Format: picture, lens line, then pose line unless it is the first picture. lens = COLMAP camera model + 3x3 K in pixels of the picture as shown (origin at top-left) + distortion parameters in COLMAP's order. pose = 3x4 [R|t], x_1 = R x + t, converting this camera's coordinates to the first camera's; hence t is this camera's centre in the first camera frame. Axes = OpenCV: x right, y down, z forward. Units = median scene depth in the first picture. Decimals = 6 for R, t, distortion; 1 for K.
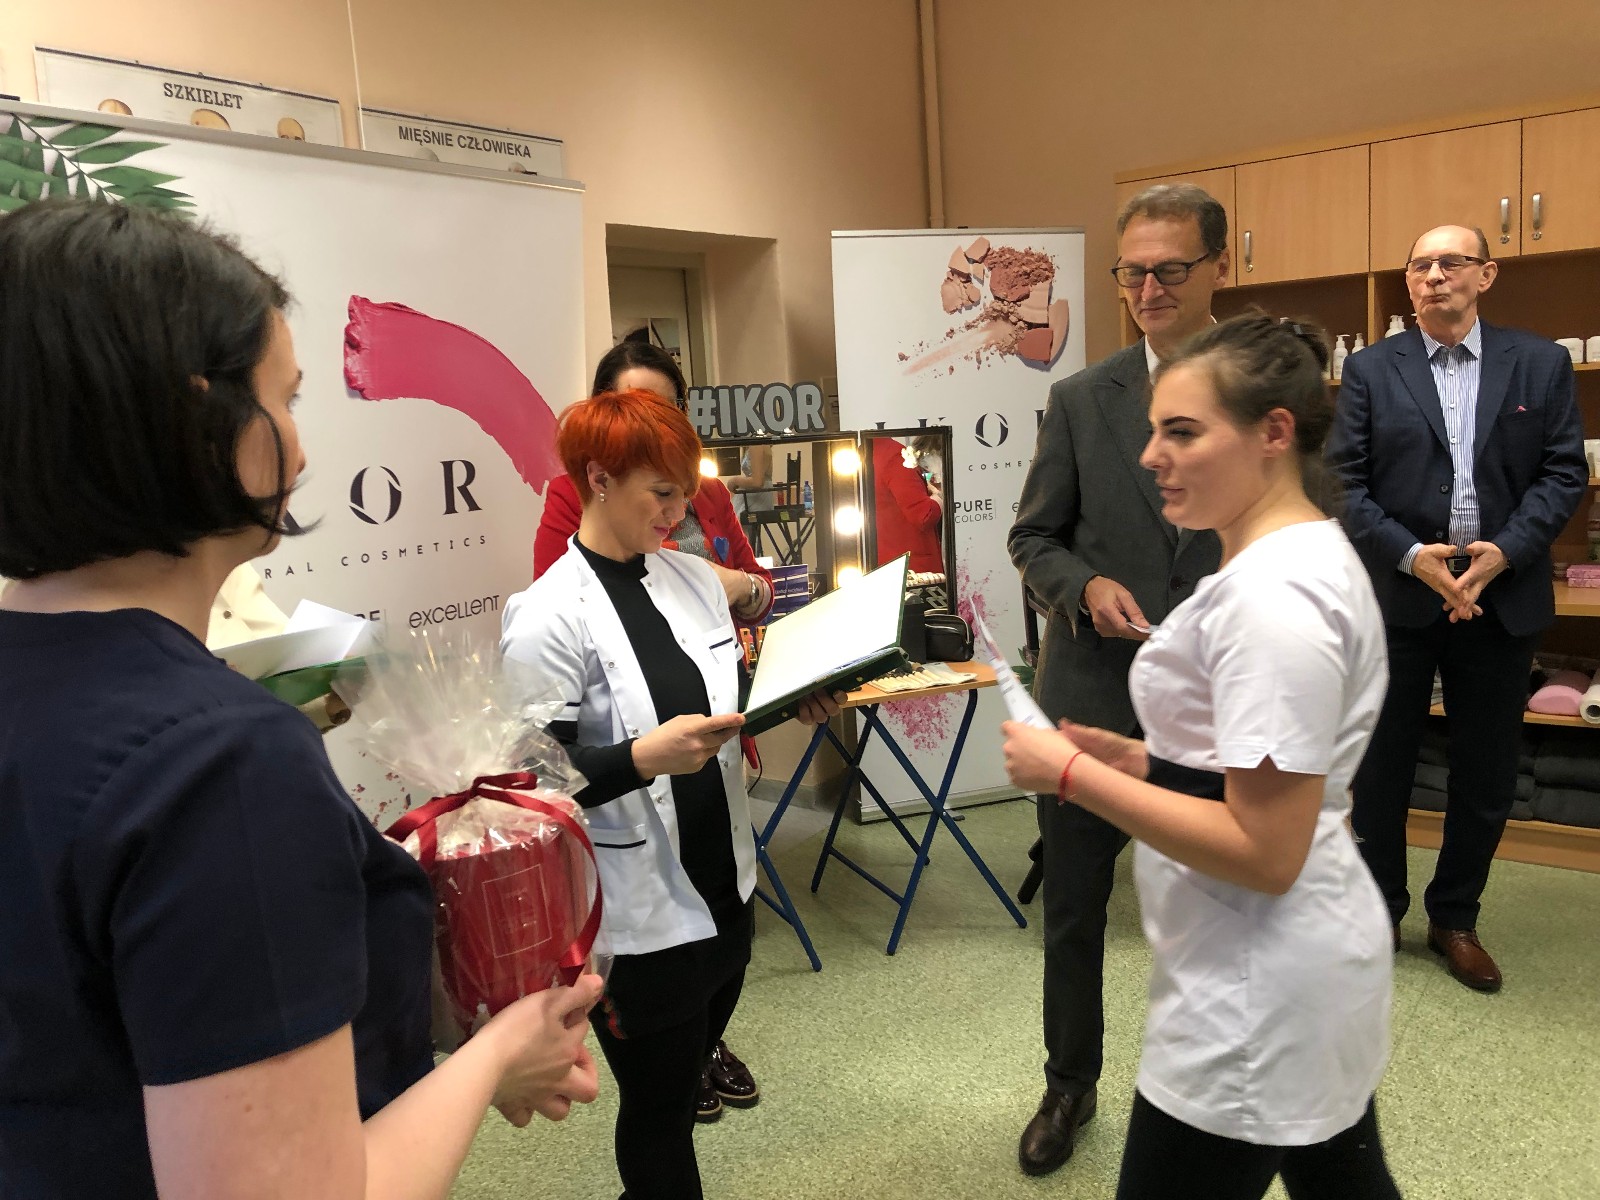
lens RADIAL K [[1294.2, 0, 799.6], [0, 1294.2, 594.0], [0, 0, 1]] dist [0.029335, -0.032802]
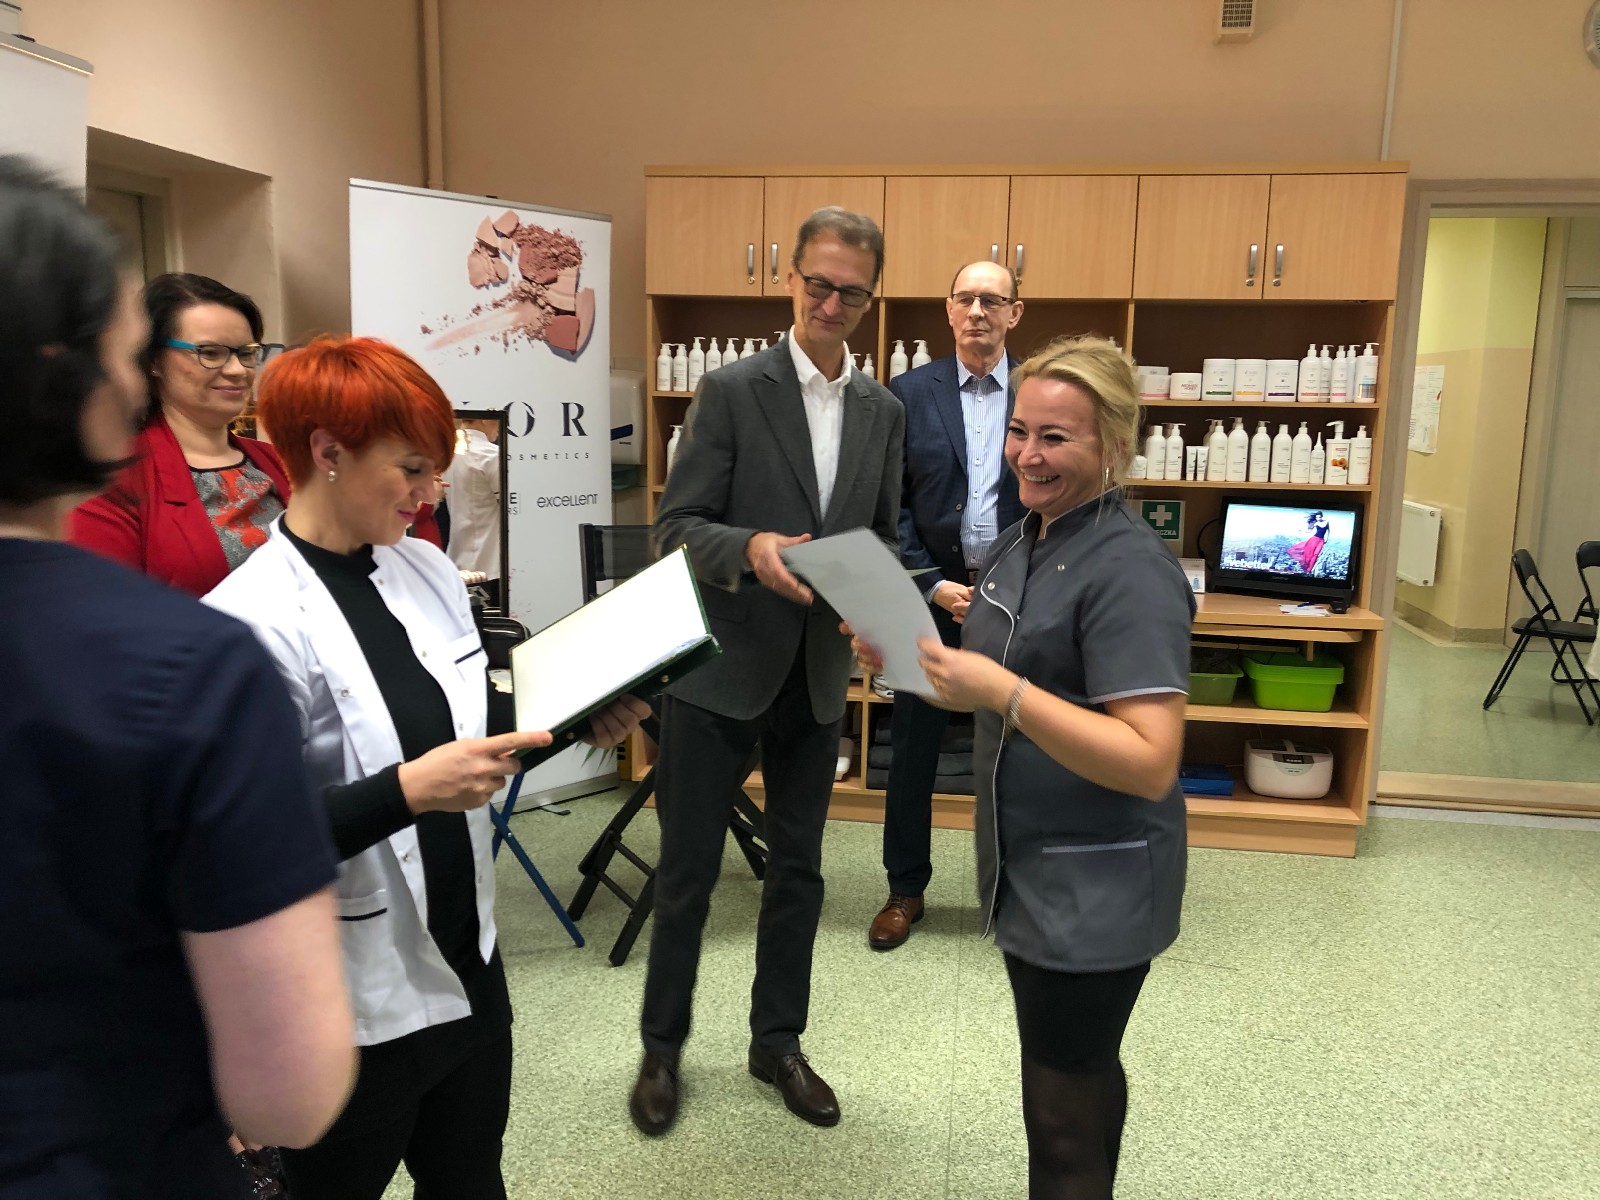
lens RADIAL K [[1294.2, 0, 805.7], [0, 1294.2, 595.9], [0, 0, 1]] dist [0.029335, -0.032802]
pose [[0.880166, 0.008114, 0.474596, -0.144746], [-0.010717, 0.999939, 0.002779, -0.003813], [-0.474545, -0.007532, 0.880199, 0.095837]]
